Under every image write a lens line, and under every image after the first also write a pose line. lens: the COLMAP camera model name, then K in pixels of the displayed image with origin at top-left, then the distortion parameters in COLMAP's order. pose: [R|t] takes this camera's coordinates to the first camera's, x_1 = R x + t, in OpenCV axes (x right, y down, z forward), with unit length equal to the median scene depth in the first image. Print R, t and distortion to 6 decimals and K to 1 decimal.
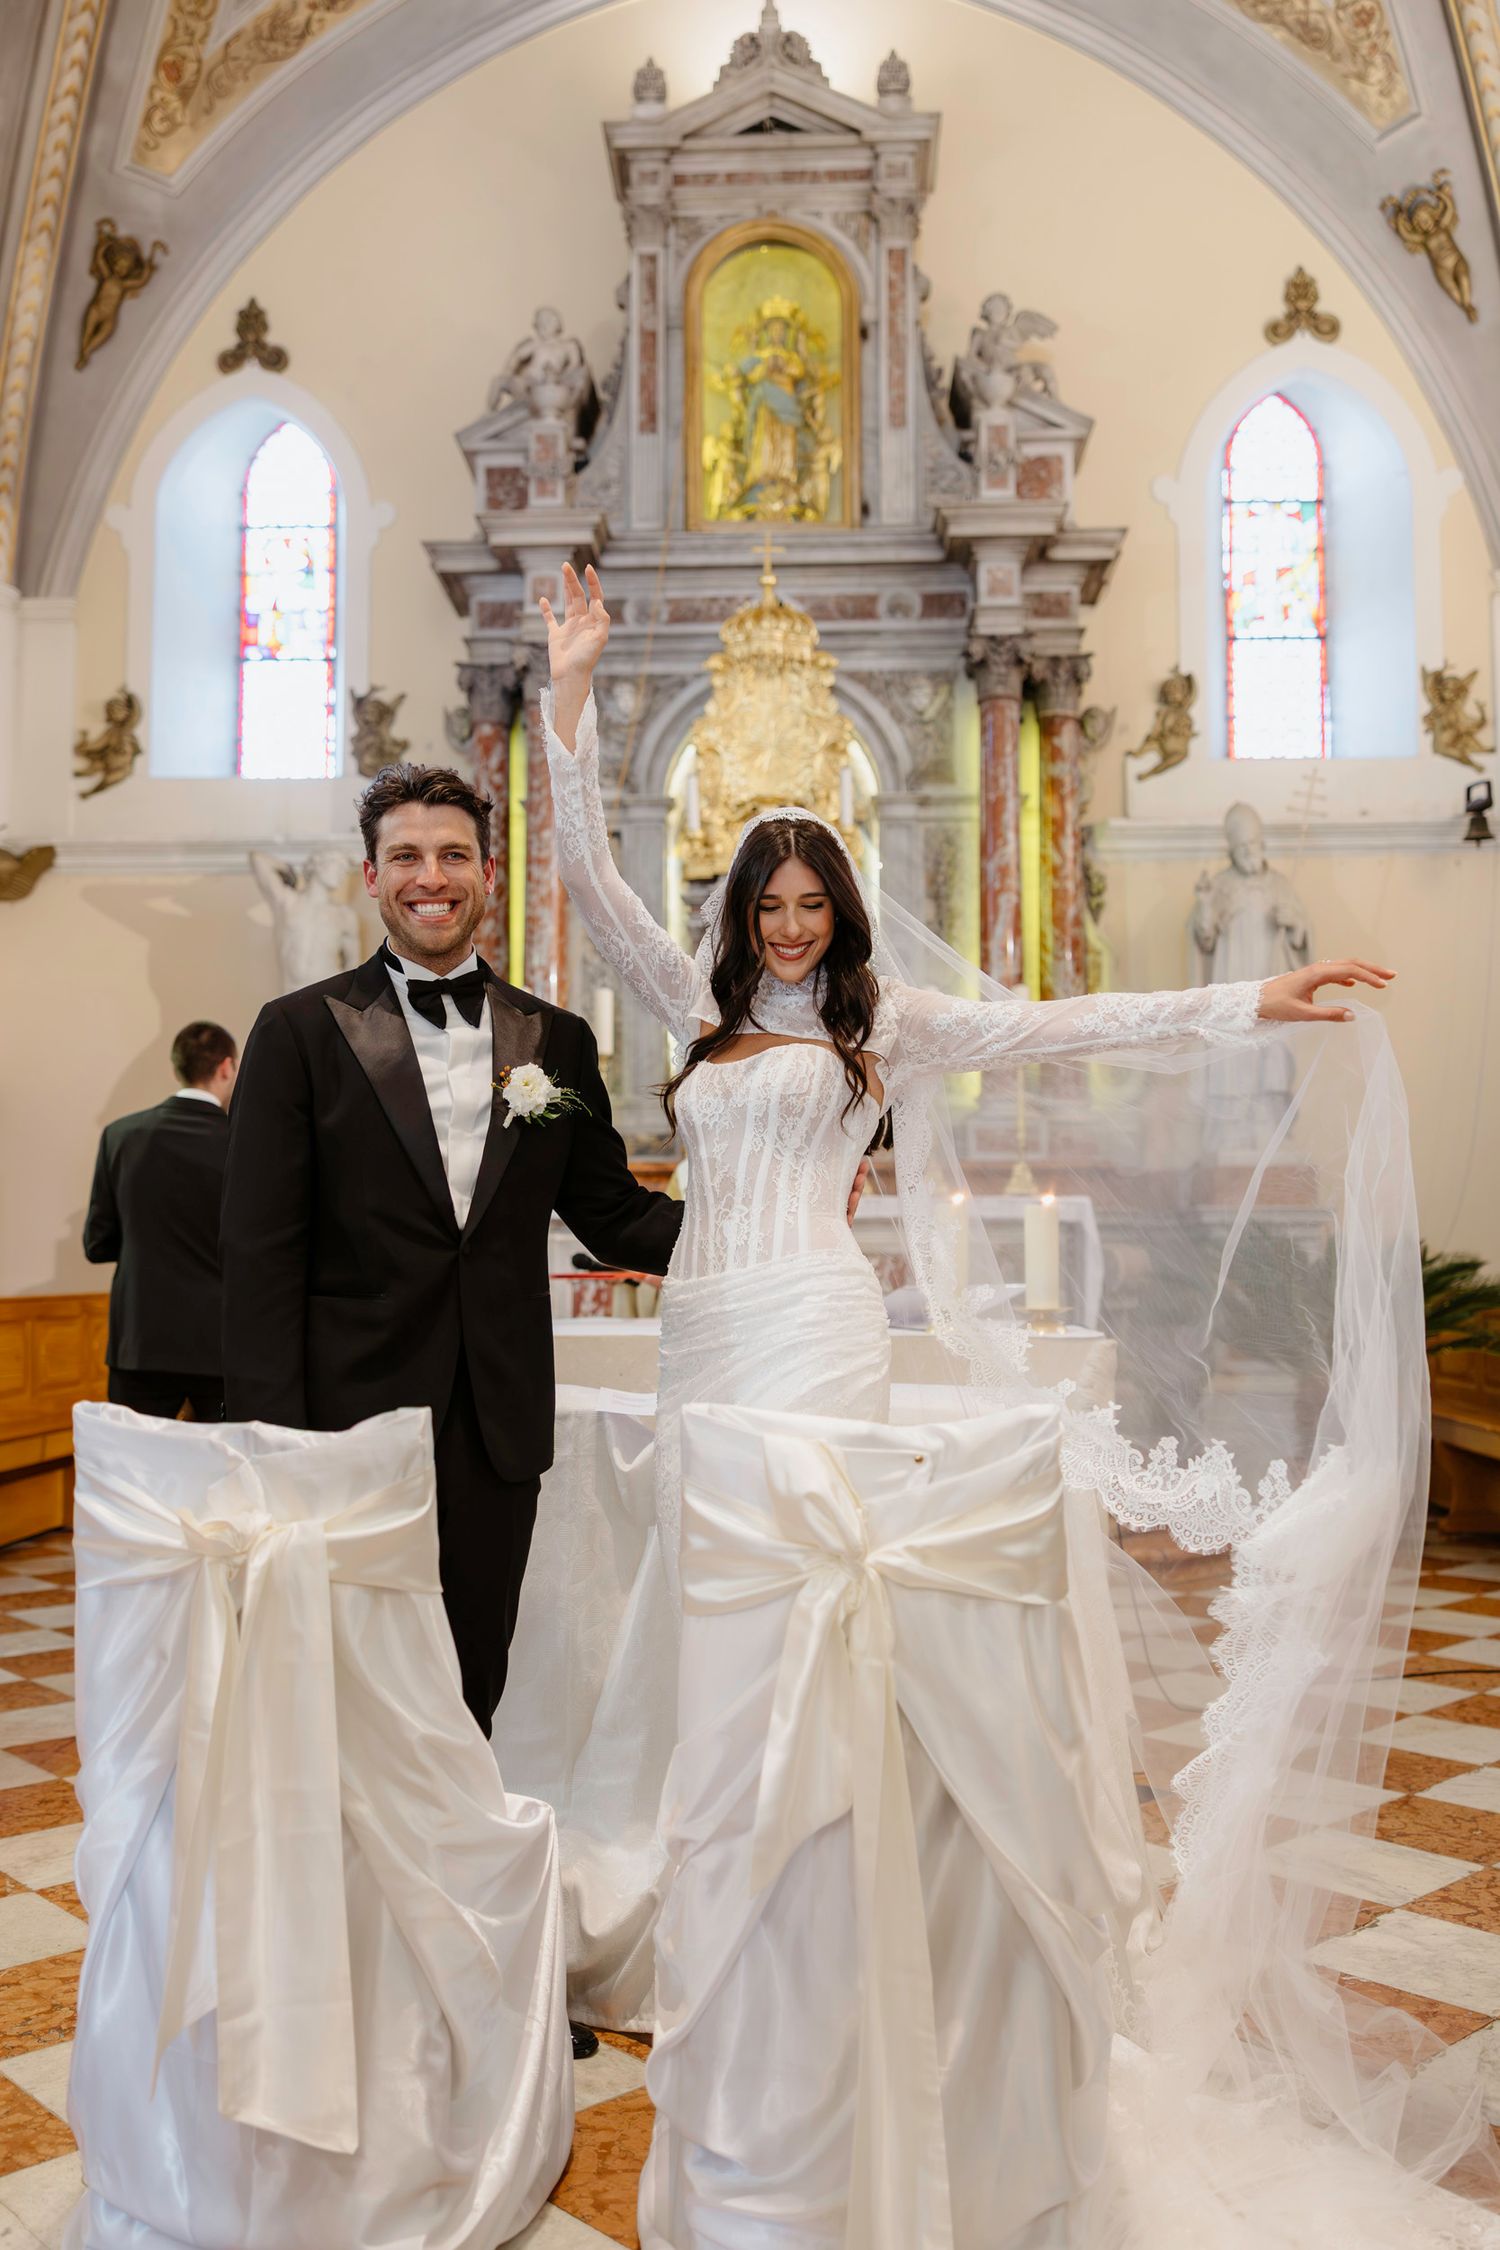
lens RADIAL K [[1858.3, 0, 743.8], [0, 1858.3, 1125.6], [0, 0, 1]] dist [-0.002656, 0.011882]
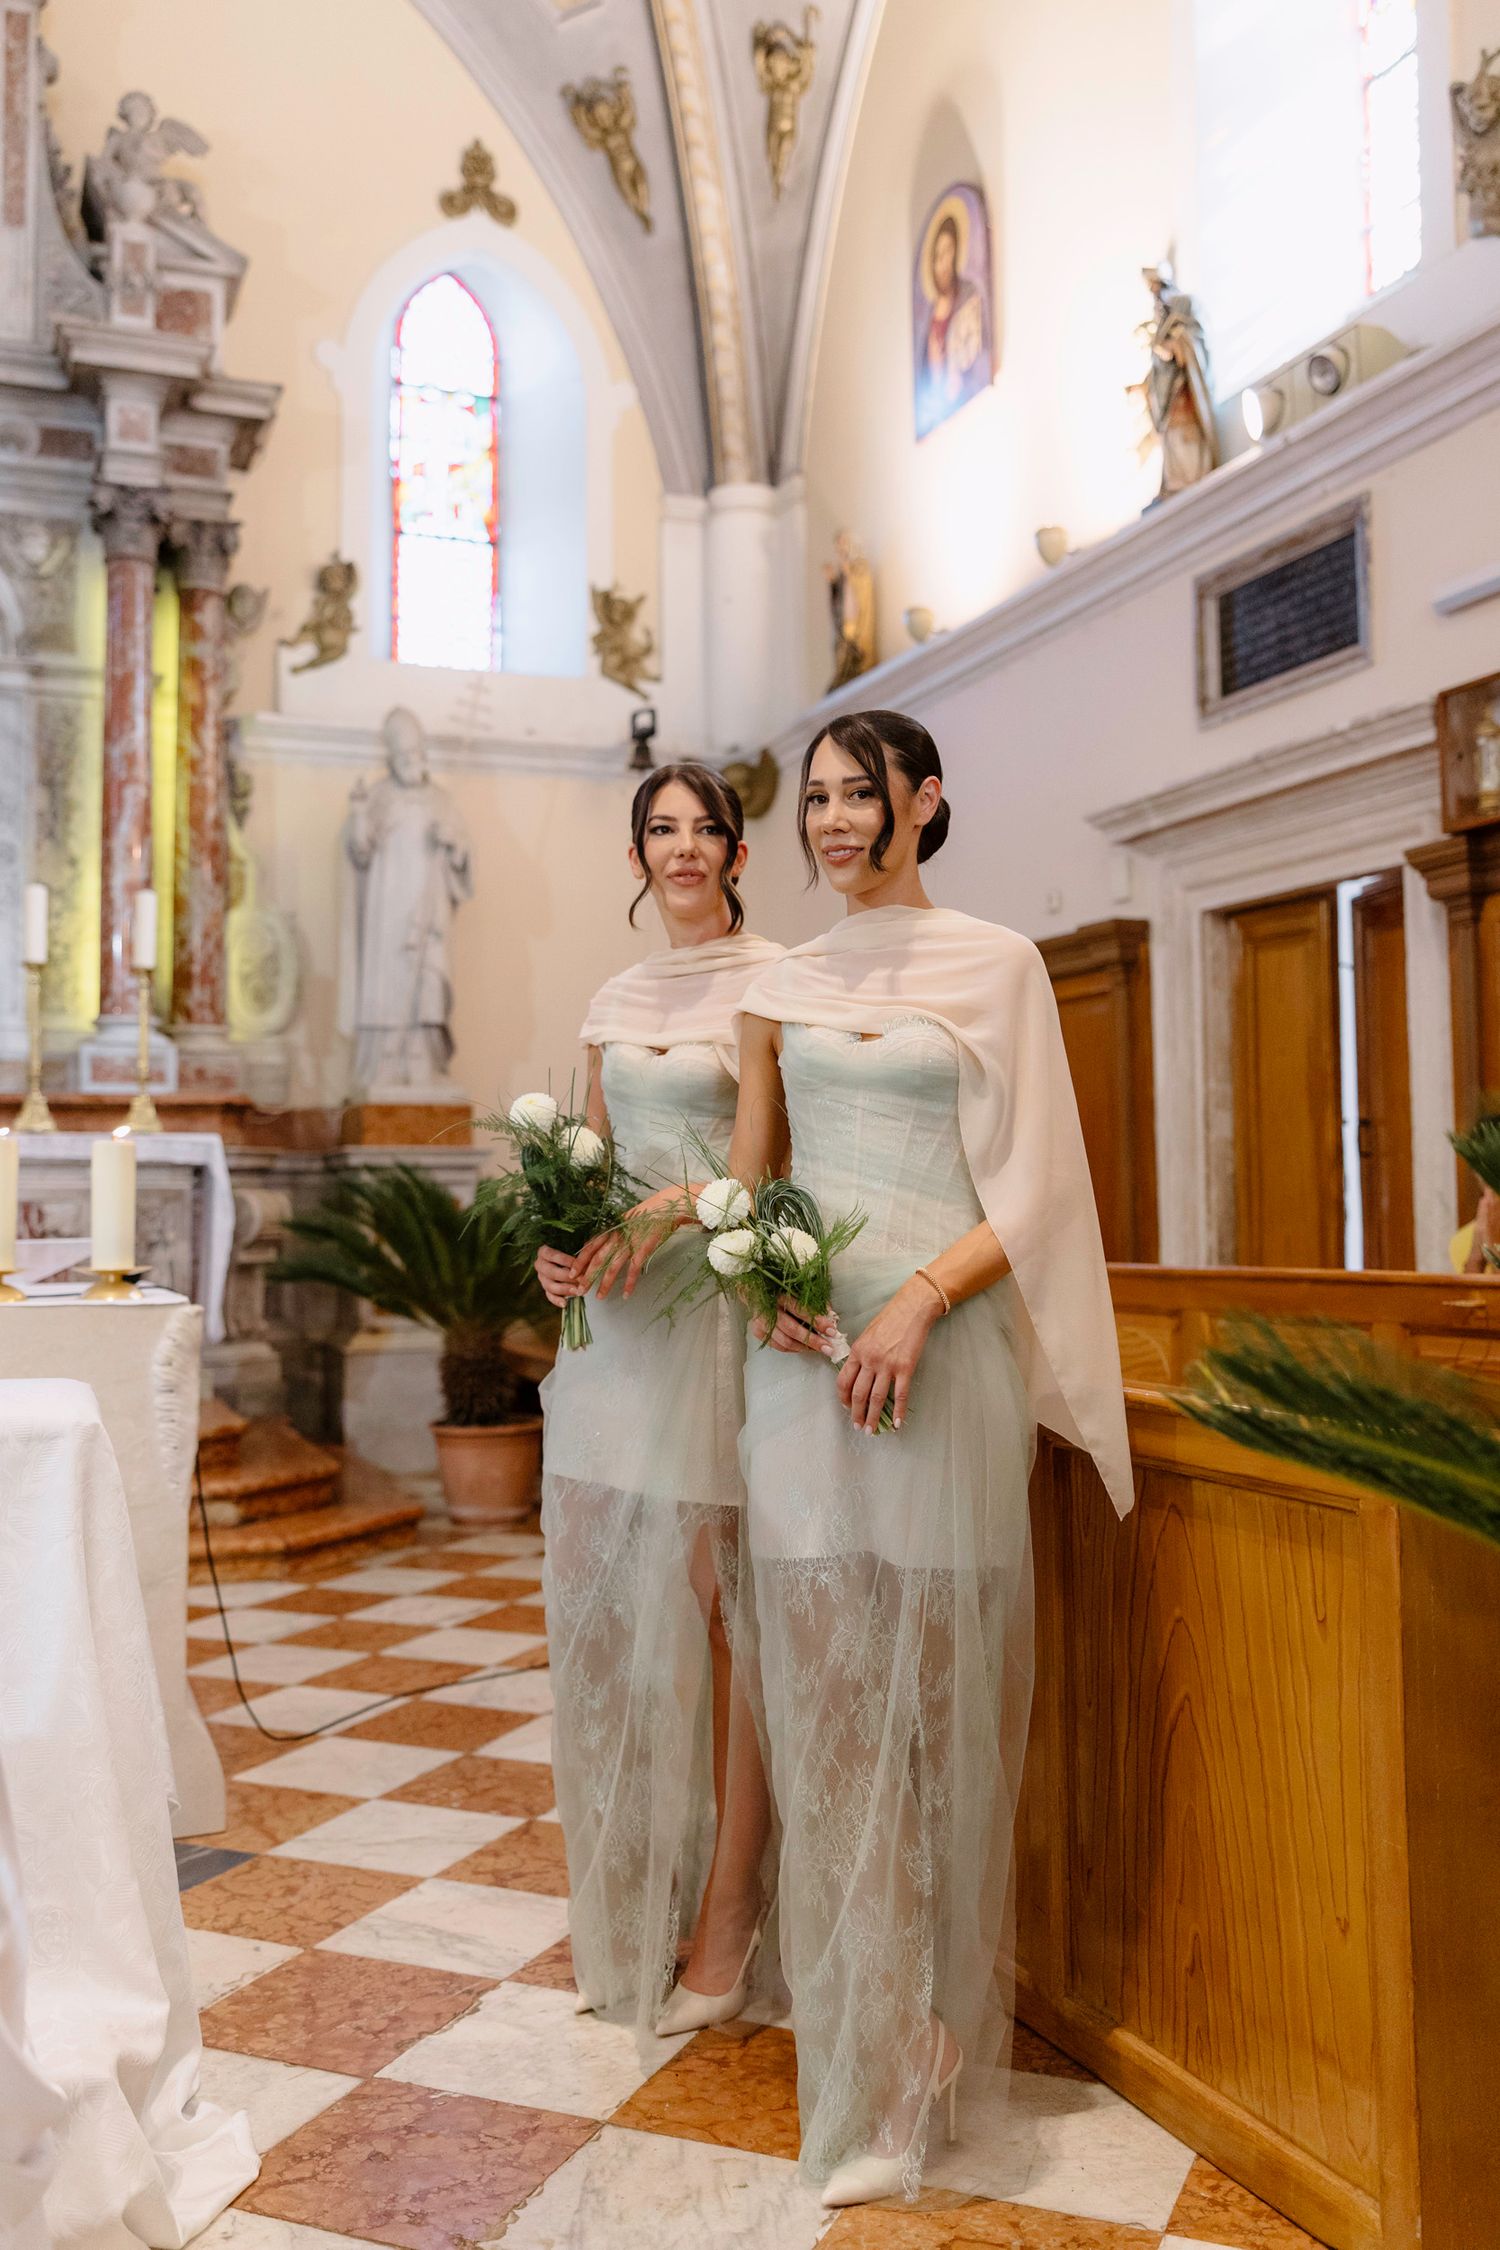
lens RADIAL K [[1928.4, 0, 705.8], [0, 1928.4, 1102.7], [0, 0, 1]] dist [-0.013546, 0.010707]
pose [[0.917714, 0.014624, 0.396972, 0.030716], [-0.022456, 0.999634, 0.015090, 0.003331], [-0.396606, -0.022763, 0.917707, 0.063833]]
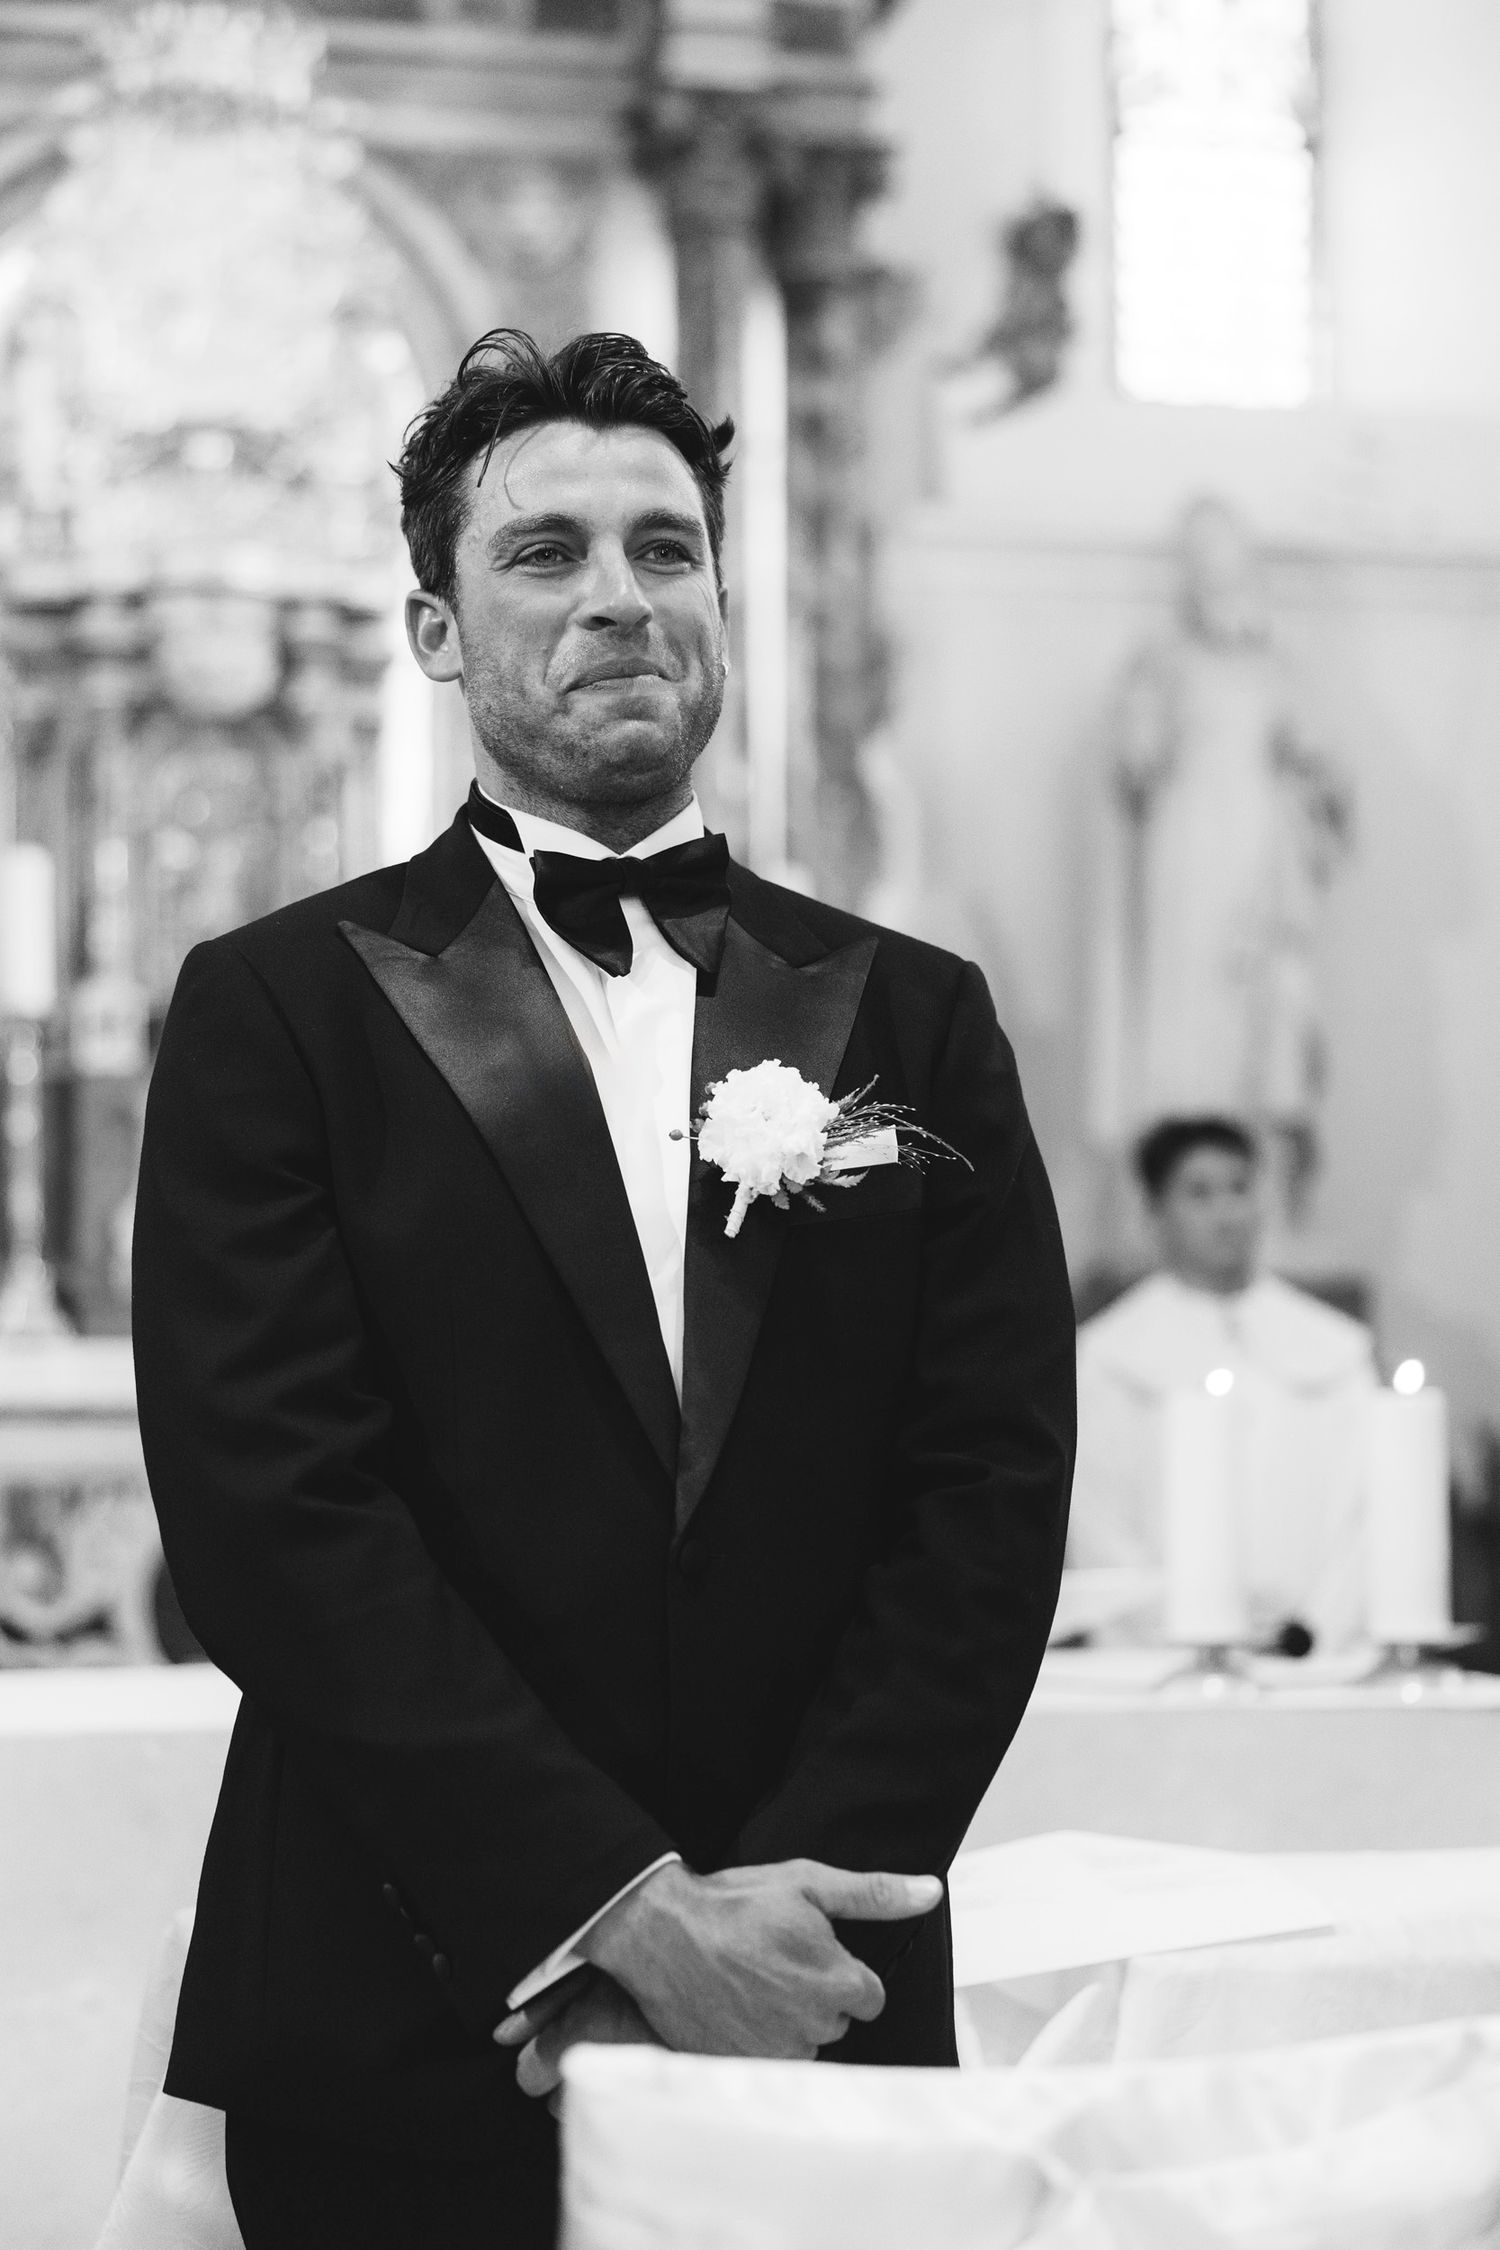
lens RADIAL K [[4170.0, 0, 739.2], [0, 4170.0, 1144.1], [0, 0, 1]] dist [-0.069755, 0.000000]
pose [[0.963222, 0.013248, 0.268381, -0.117297], [-0.011925, 0.999907, -0.006558, -0.003326], [-0.268443, 0.003116, 0.963291, 0.037441]]
